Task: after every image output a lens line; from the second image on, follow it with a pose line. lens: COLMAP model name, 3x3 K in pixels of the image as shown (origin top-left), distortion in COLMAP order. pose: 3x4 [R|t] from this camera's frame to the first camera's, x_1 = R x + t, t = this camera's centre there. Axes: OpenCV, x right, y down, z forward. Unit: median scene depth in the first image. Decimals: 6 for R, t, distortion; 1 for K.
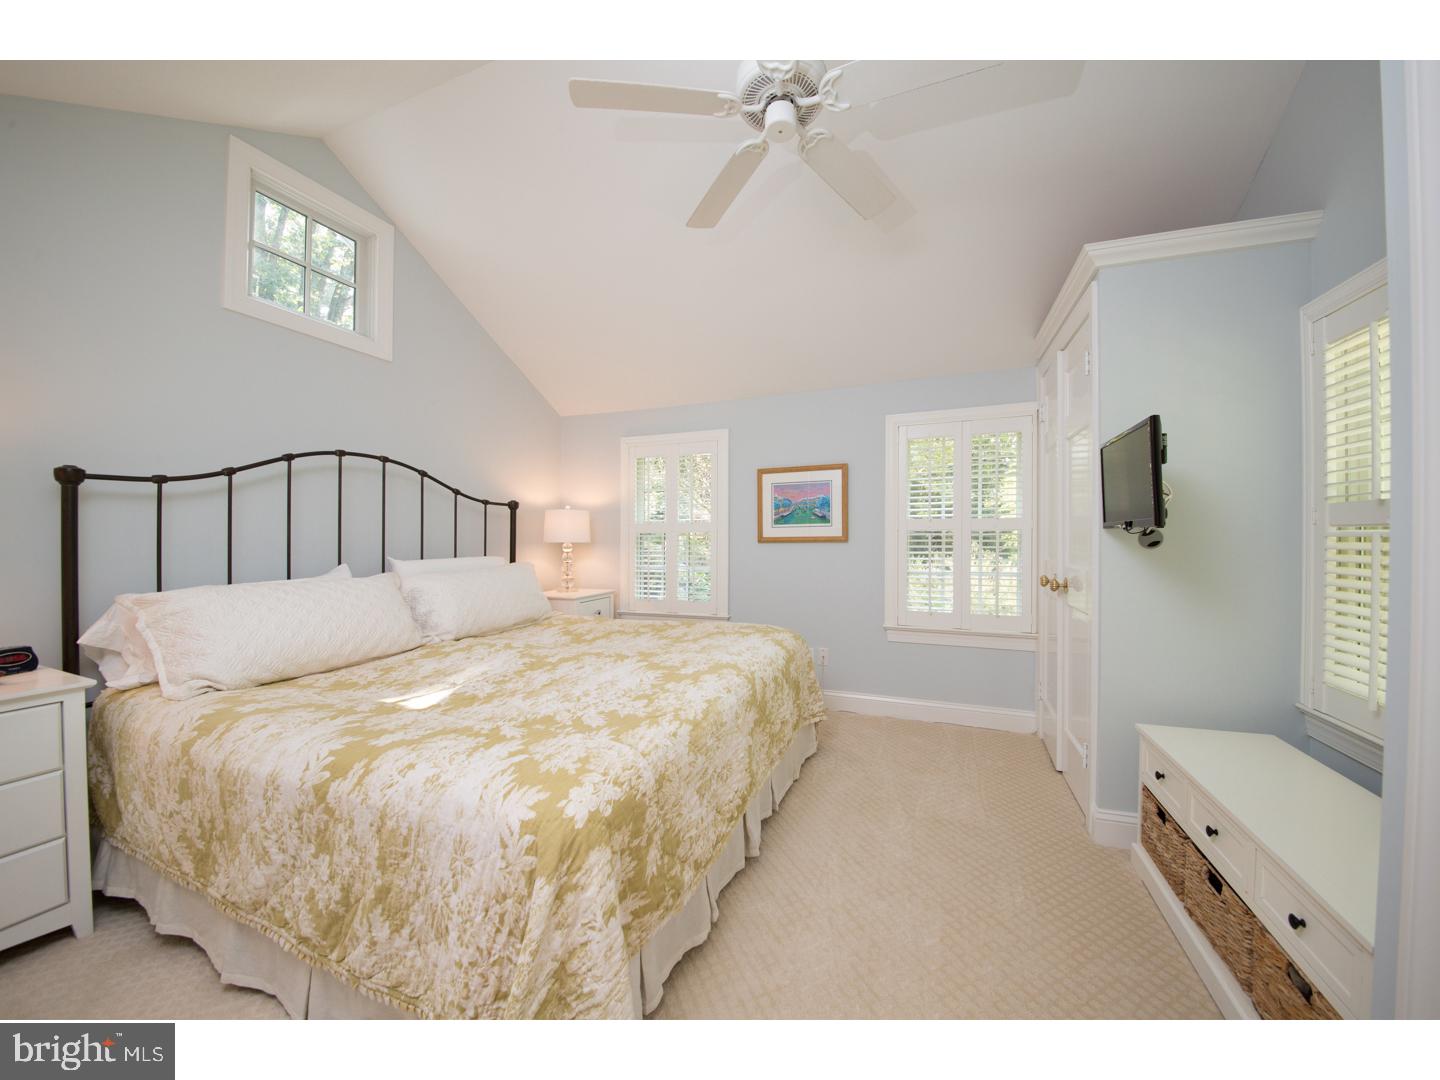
lens RADIAL K [[479.2, 0, 720.0], [0, 479.2, 540.0], [0, 0, 1]] dist [-0.009853, -0.000153]
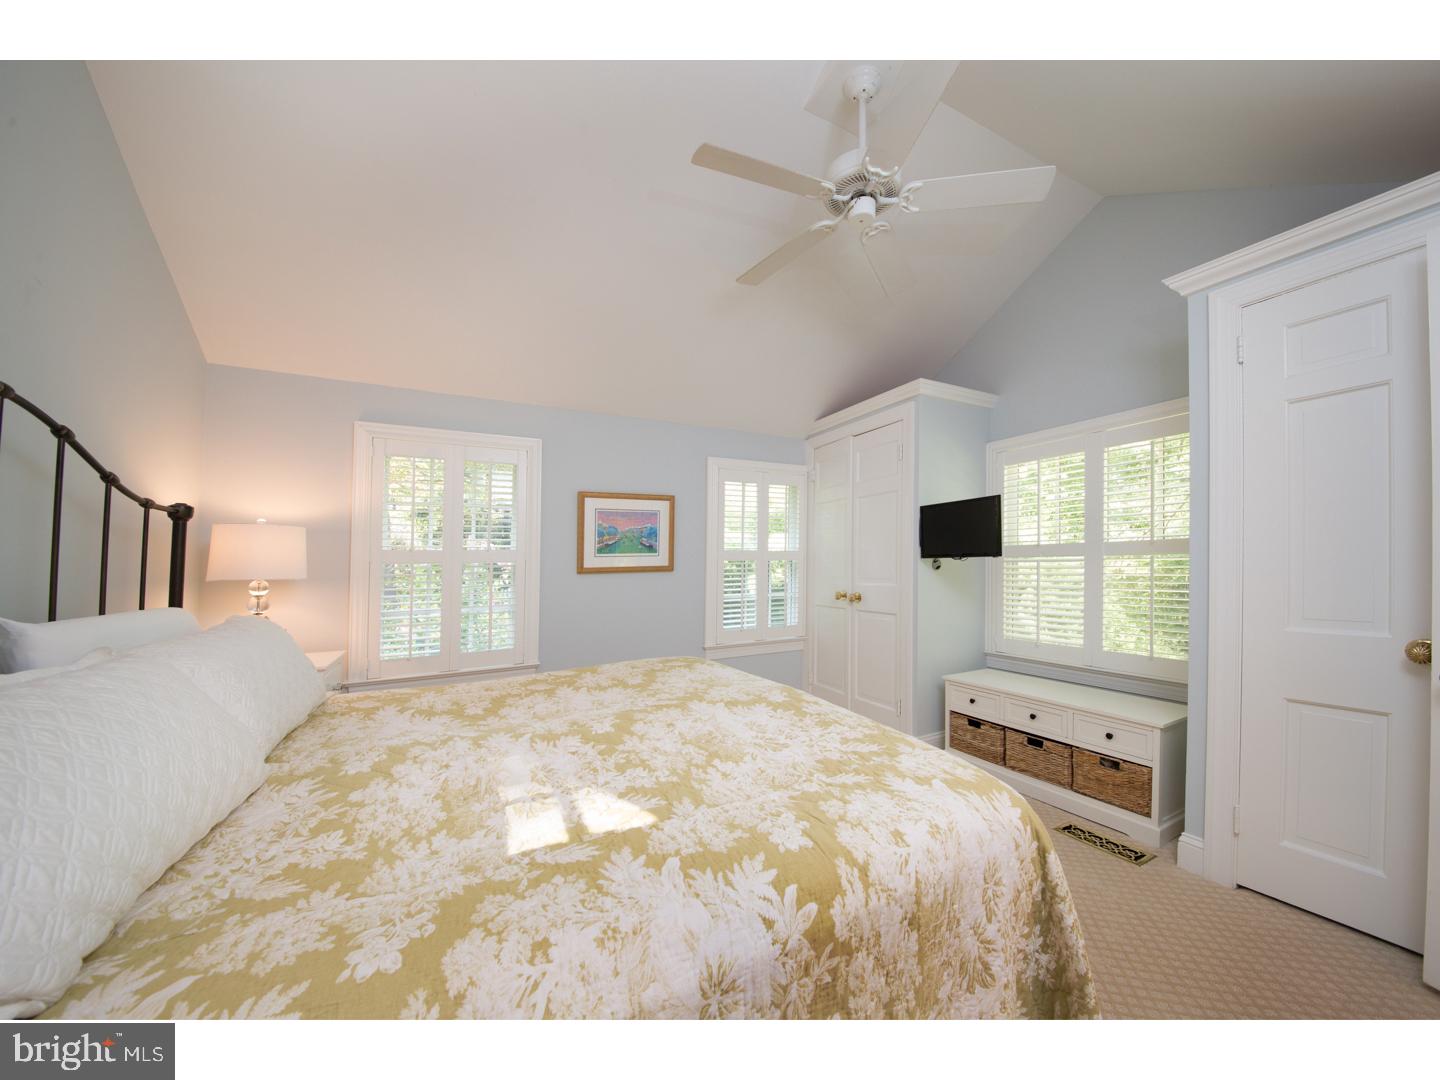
lens RADIAL K [[496.8, 0, 719.4], [0, 496.8, 562.9], [0, 0, 1]] dist [0.000128, -0.000024]
pose [[0.684953, -0.001451, 0.728586, -0.494330], [0.015206, 0.999809, -0.012305, 0.001139], [-0.728428, 0.019507, 0.684844, 0.204330]]
